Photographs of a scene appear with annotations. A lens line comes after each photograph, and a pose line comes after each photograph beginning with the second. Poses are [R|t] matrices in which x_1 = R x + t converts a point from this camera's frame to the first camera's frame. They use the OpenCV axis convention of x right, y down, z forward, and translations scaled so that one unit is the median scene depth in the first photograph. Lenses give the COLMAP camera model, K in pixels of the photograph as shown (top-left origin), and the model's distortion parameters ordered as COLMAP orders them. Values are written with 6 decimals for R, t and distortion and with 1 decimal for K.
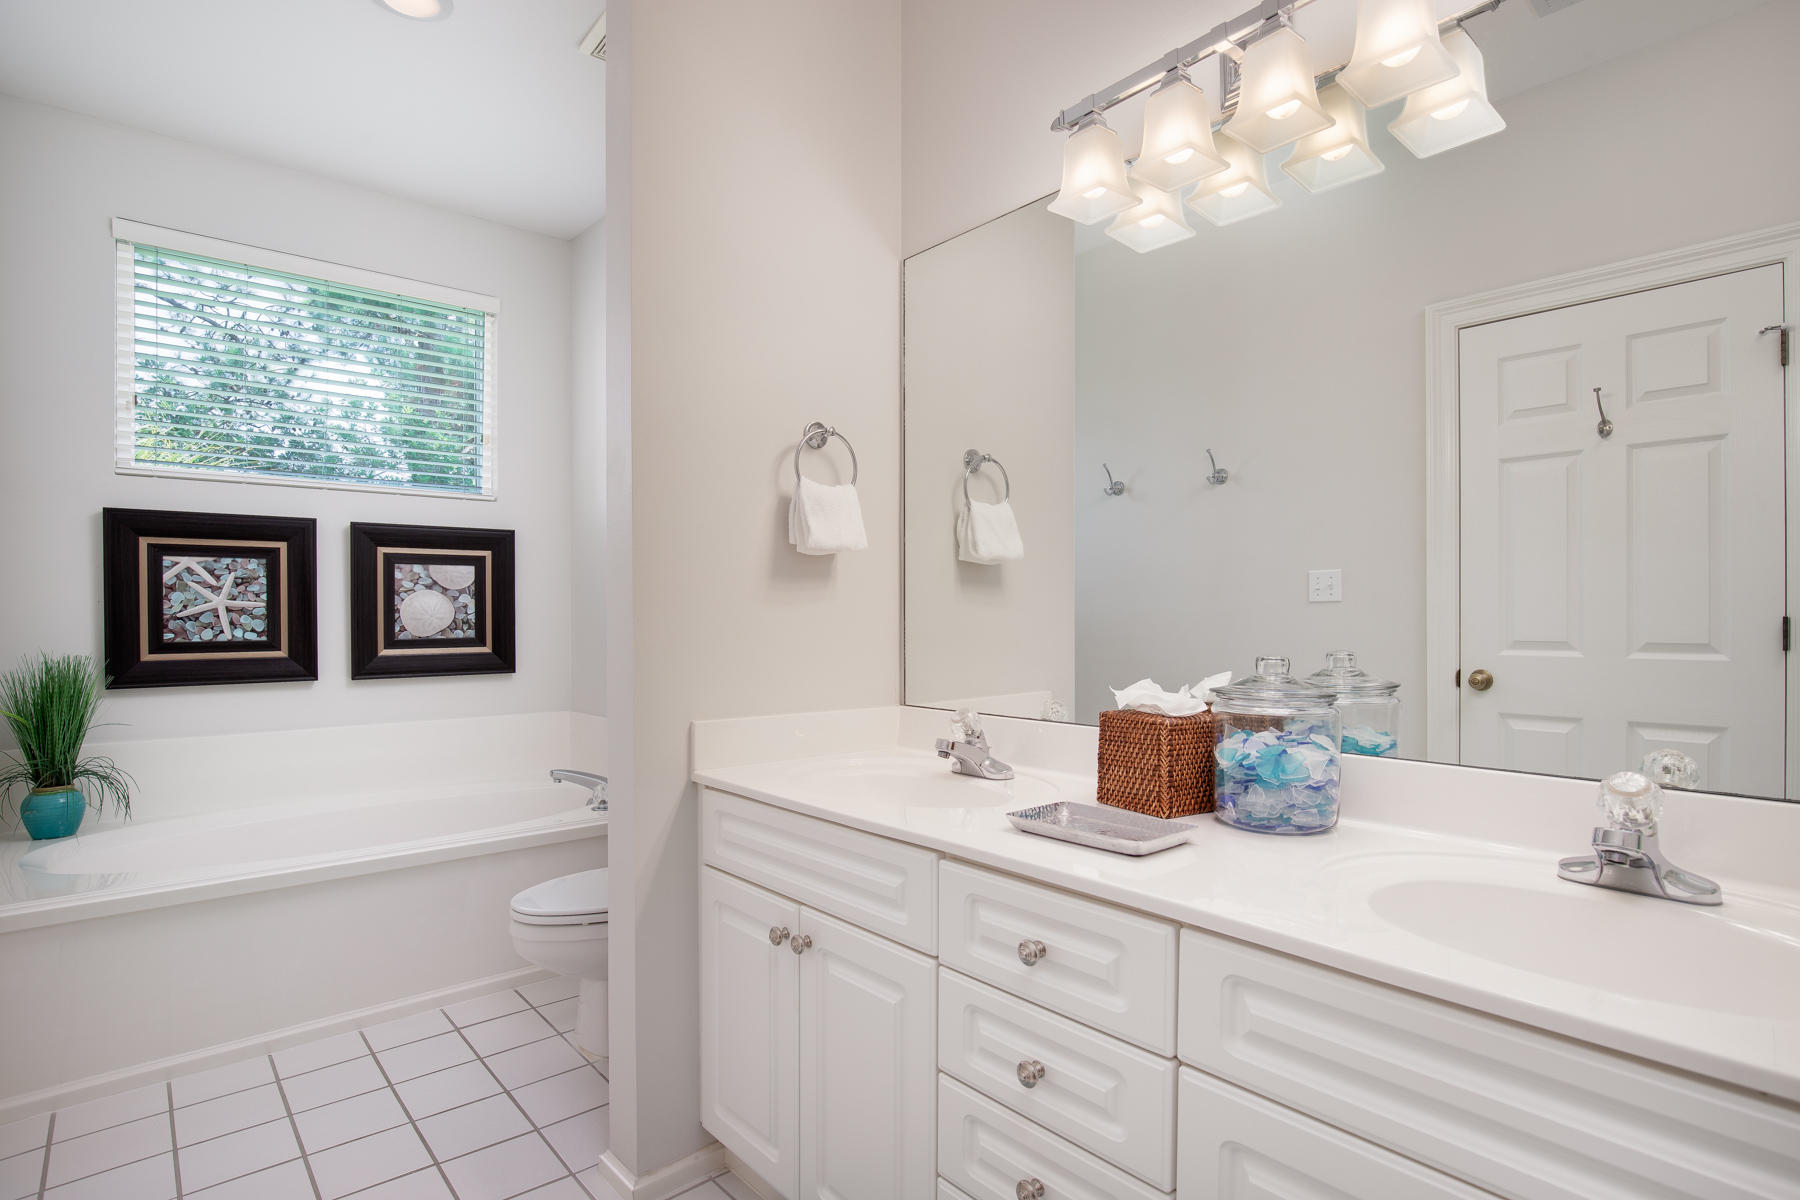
lens RADIAL K [[885.9, 0, 896.8], [0, 885.9, 623.6], [0, 0, 1]] dist [-0.024109, -0.000208]
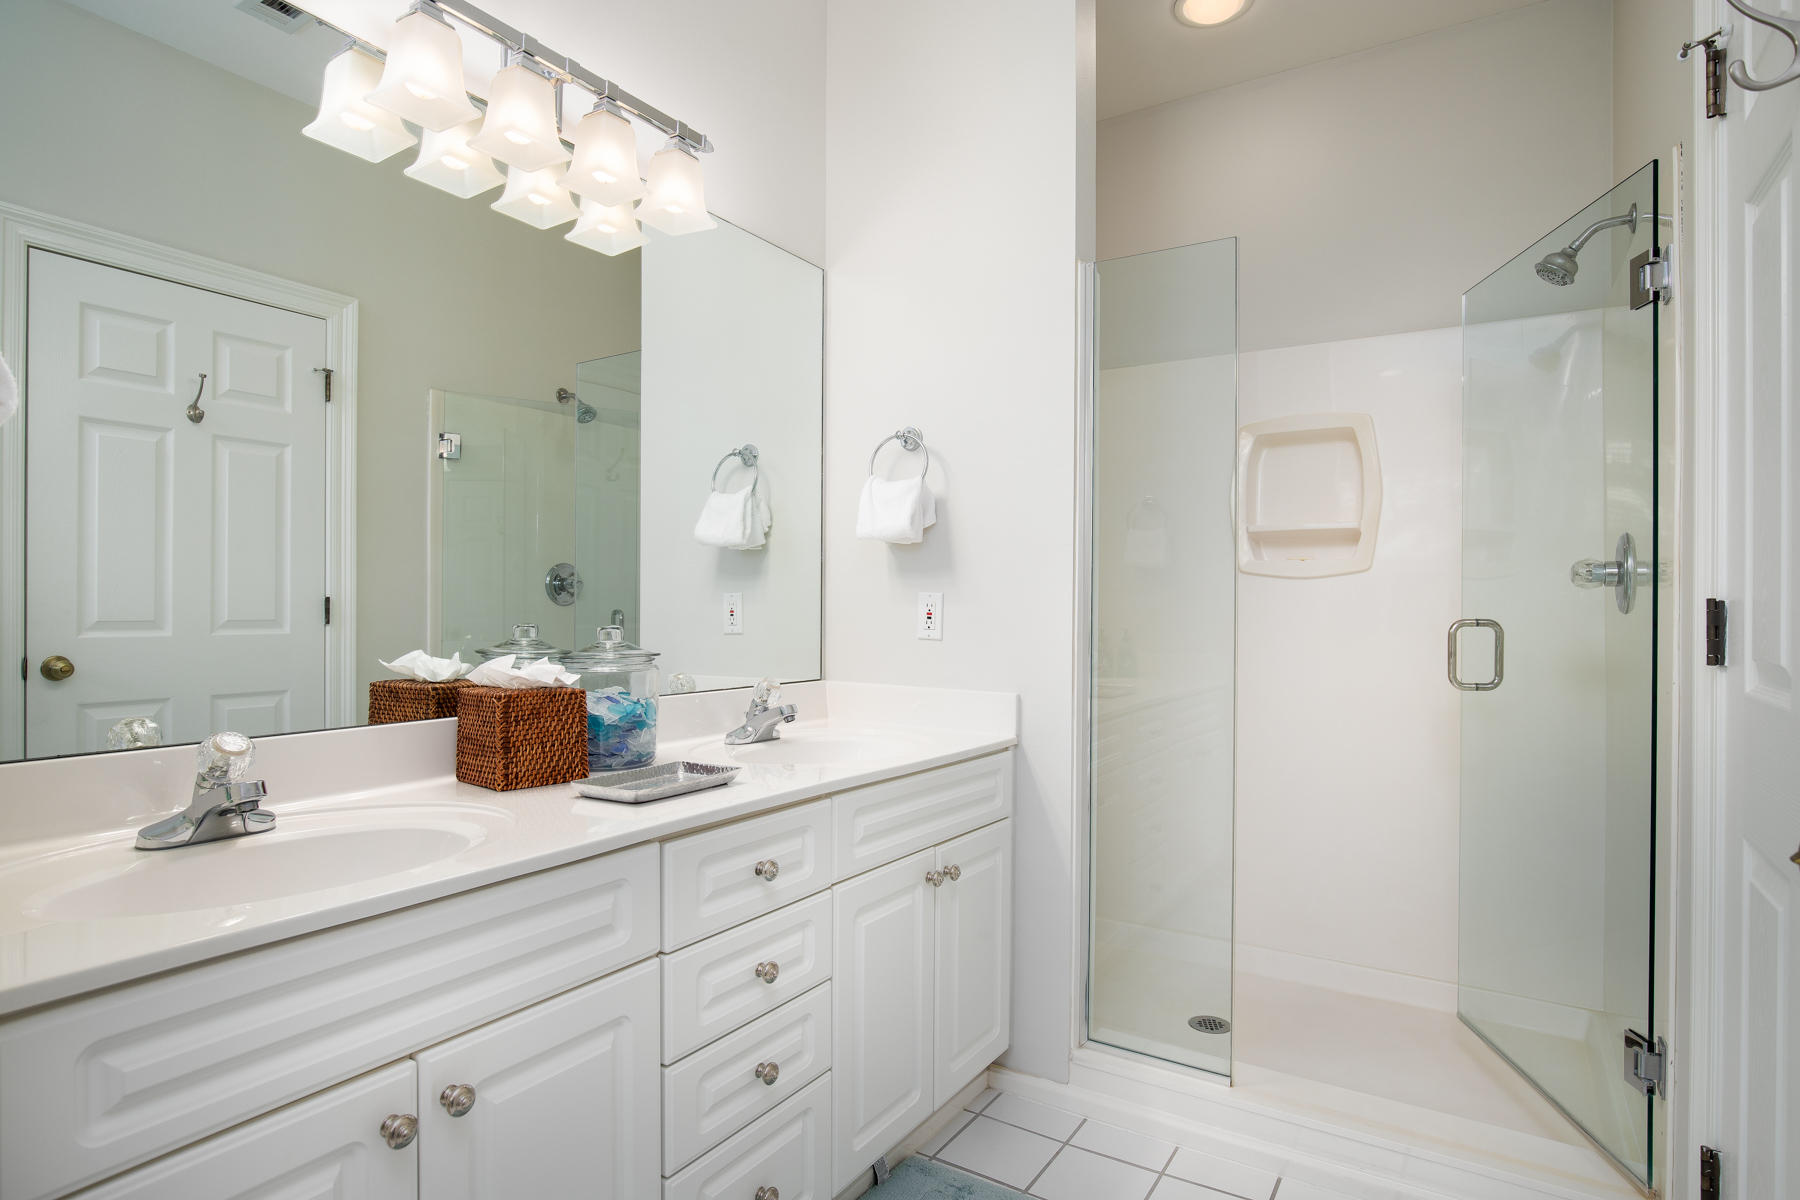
lens RADIAL K [[957.6, 0, 900.0], [0, 957.6, 600.0], [0, 0, 1]] dist [-0.019347, 0.000267]
pose [[-0.282752, 0.005674, 0.959176, -0.797797], [0.003046, 0.999983, -0.005017, 0.008216], [-0.959188, 0.001503, -0.282765, 0.830287]]
